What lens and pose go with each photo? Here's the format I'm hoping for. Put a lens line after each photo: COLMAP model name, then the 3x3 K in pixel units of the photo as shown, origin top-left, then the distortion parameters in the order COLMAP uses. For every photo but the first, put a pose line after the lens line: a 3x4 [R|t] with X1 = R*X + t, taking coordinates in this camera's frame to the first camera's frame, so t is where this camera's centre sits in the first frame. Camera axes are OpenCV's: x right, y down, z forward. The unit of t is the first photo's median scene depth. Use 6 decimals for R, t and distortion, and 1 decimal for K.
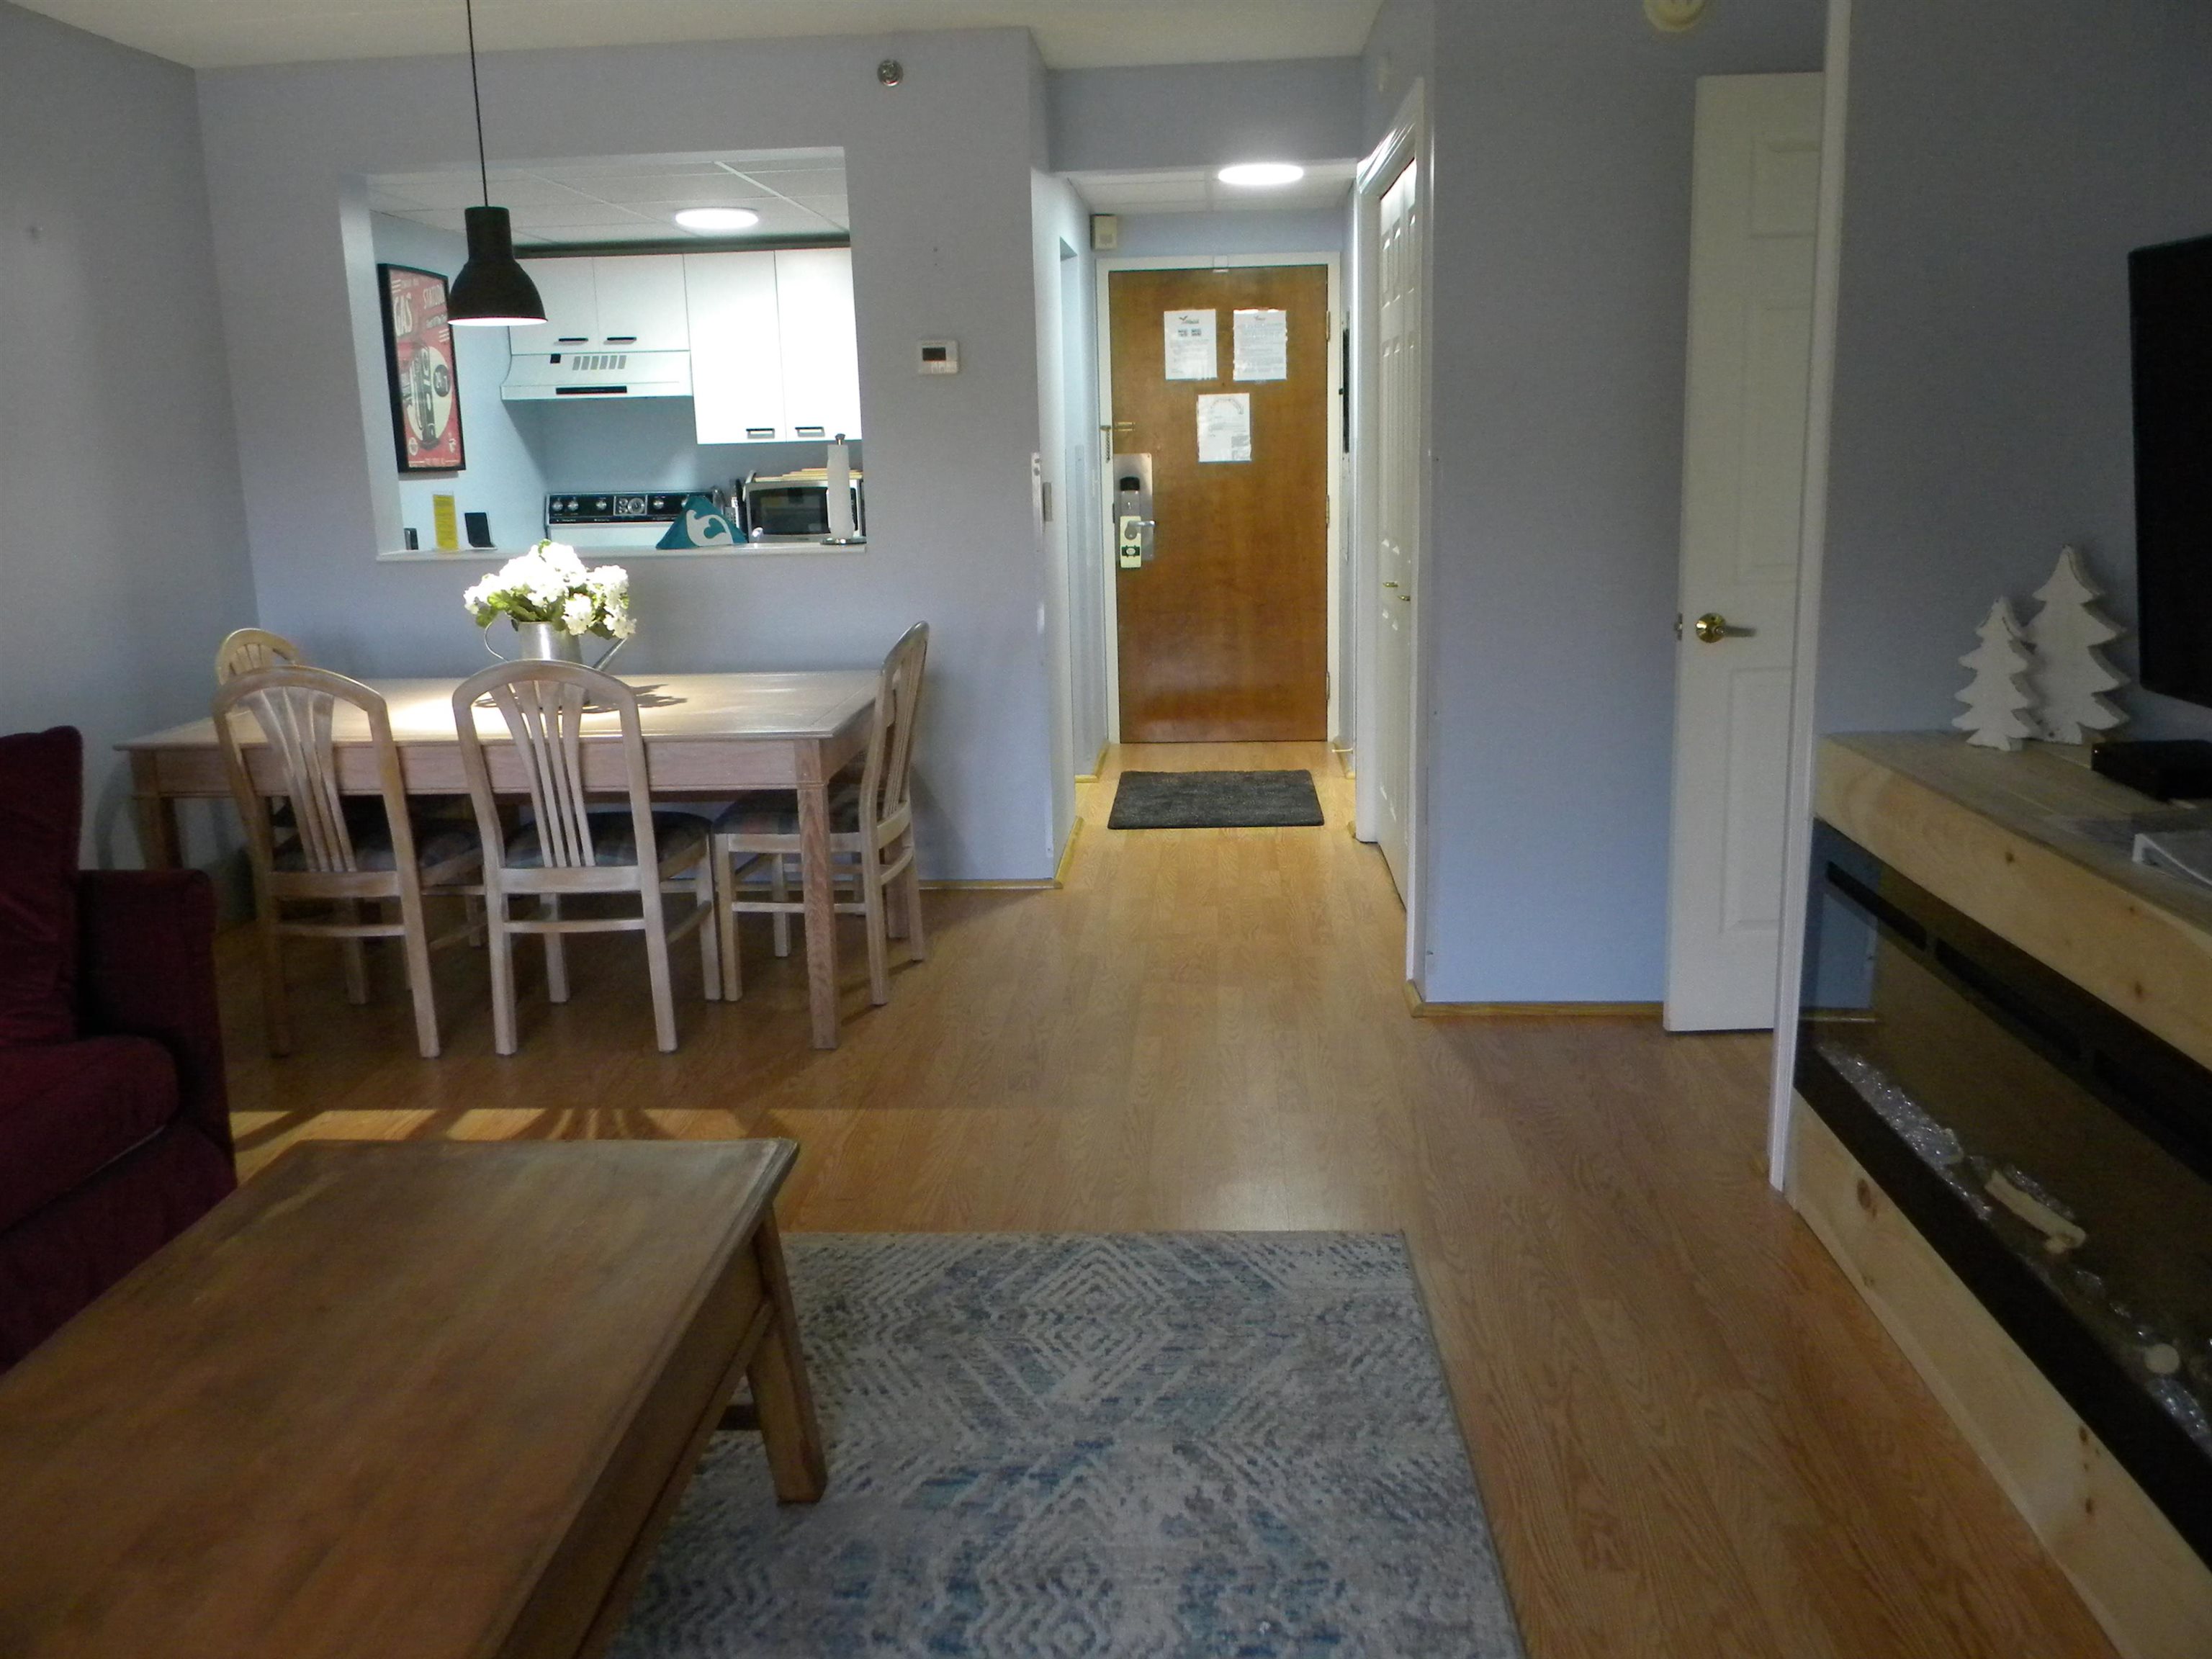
lens RADIAL K [[1811.3, 0, 1089.7], [0, 1811.3, 806.4], [0, 0, 1]] dist [0.024357, -0.044340]
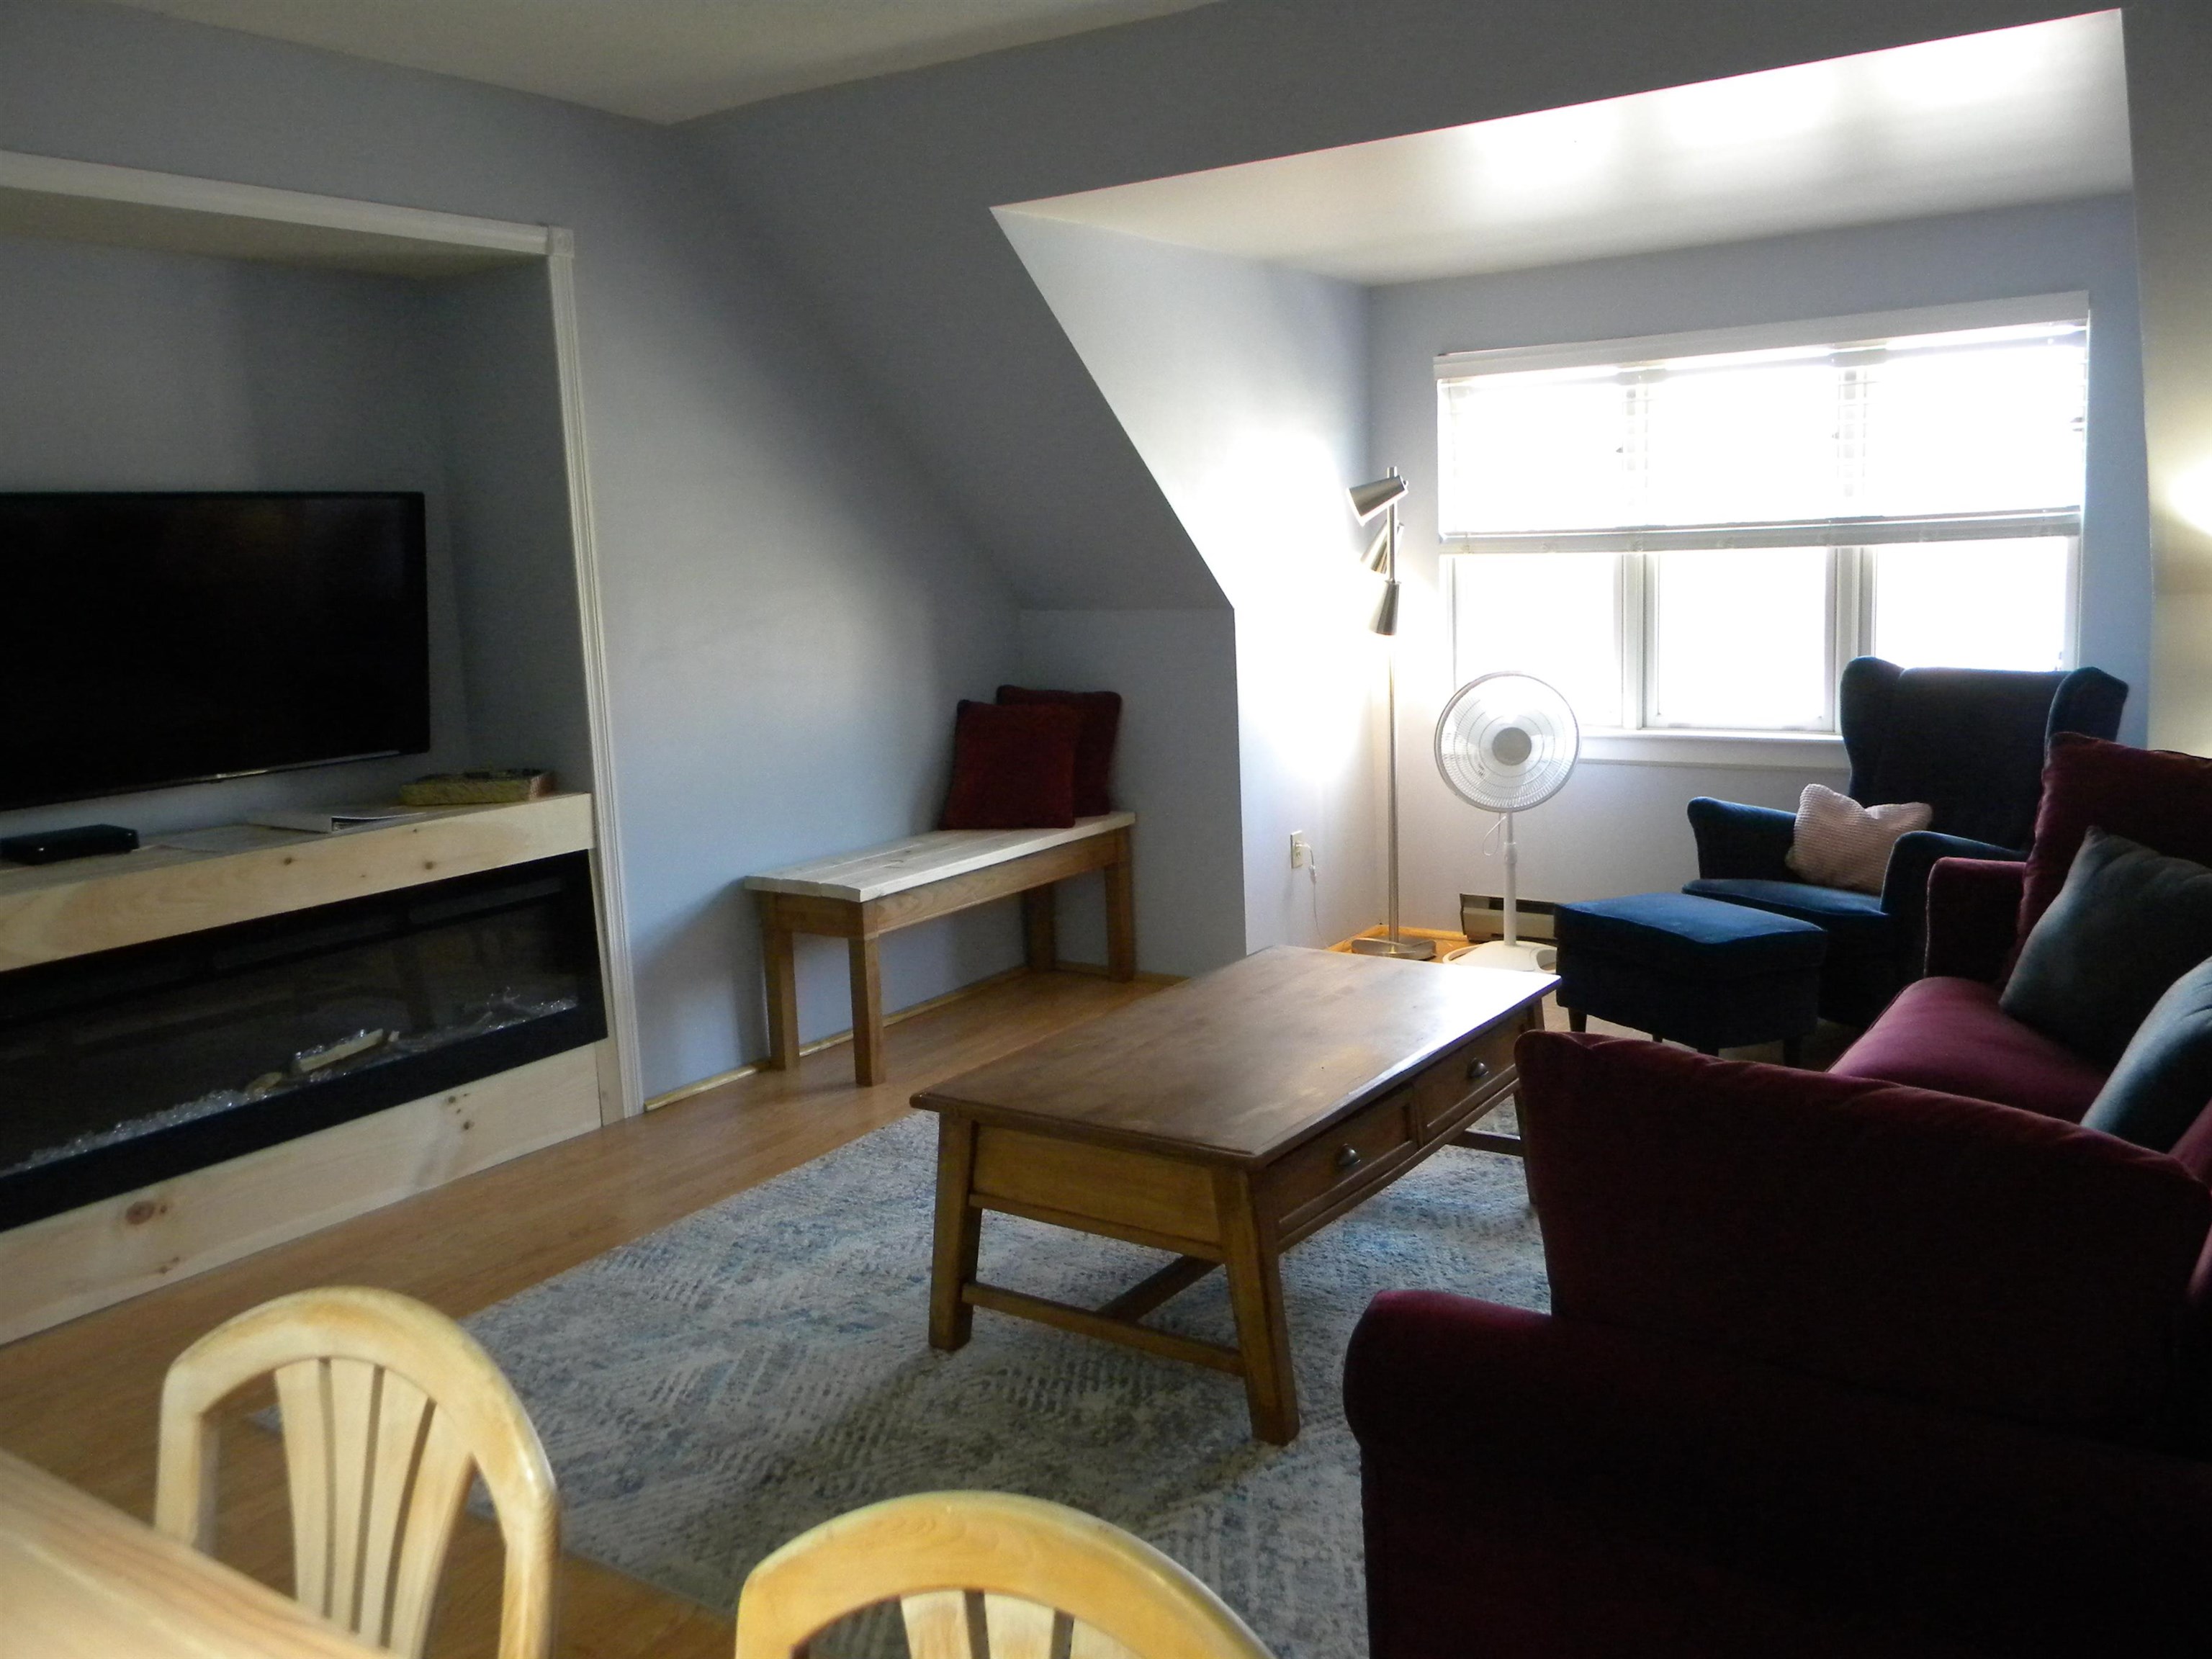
lens RADIAL K [[1811.3, 0, 1089.7], [0, 1811.3, 806.4], [0, 0, 1]] dist [0.024357, -0.044340]
pose [[-0.859218, -0.012413, 0.511458, -0.509264], [0.167703, 0.937637, 0.304487, -0.211719], [-0.483342, 0.347394, -0.803553, 1.035901]]
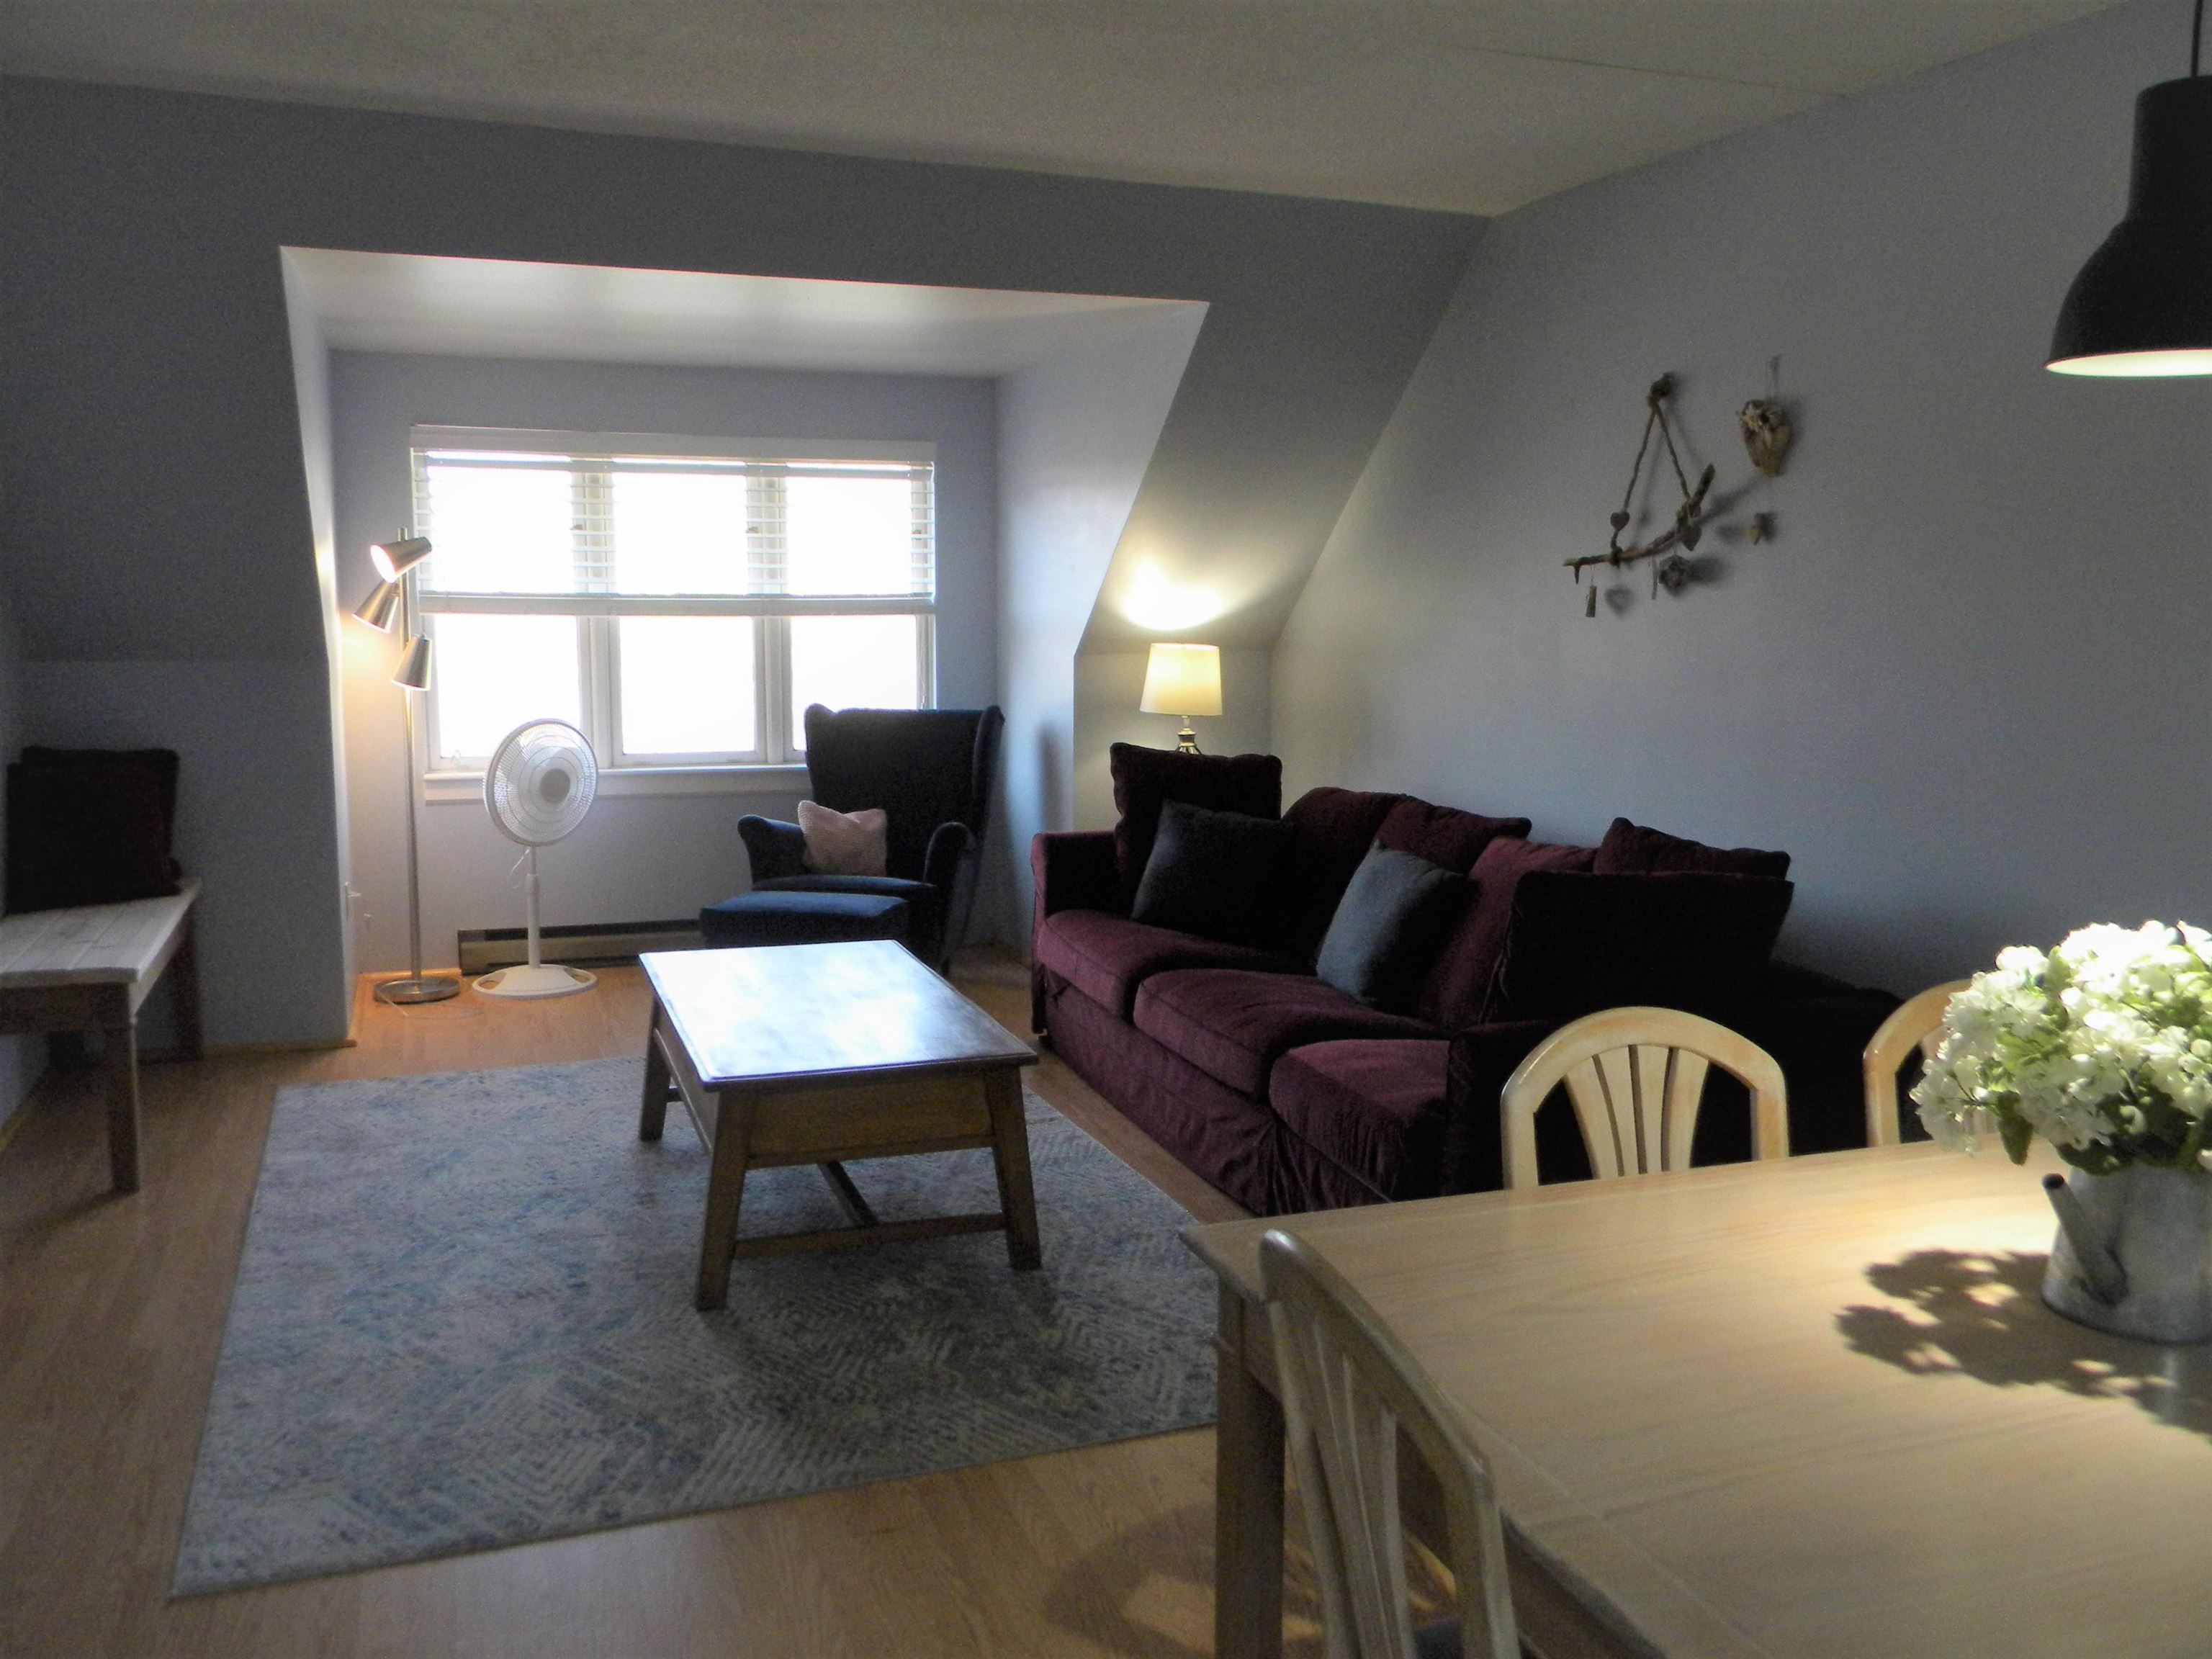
lens RADIAL K [[1811.3, 0, 1089.7], [0, 1811.3, 806.4], [0, 0, 1]] dist [0.024357, -0.044340]
pose [[-0.917444, 0.070233, -0.391618, 0.061816], [-0.064603, 0.944937, 0.320812, -0.282994], [0.392586, 0.319626, -0.862389, 1.254480]]
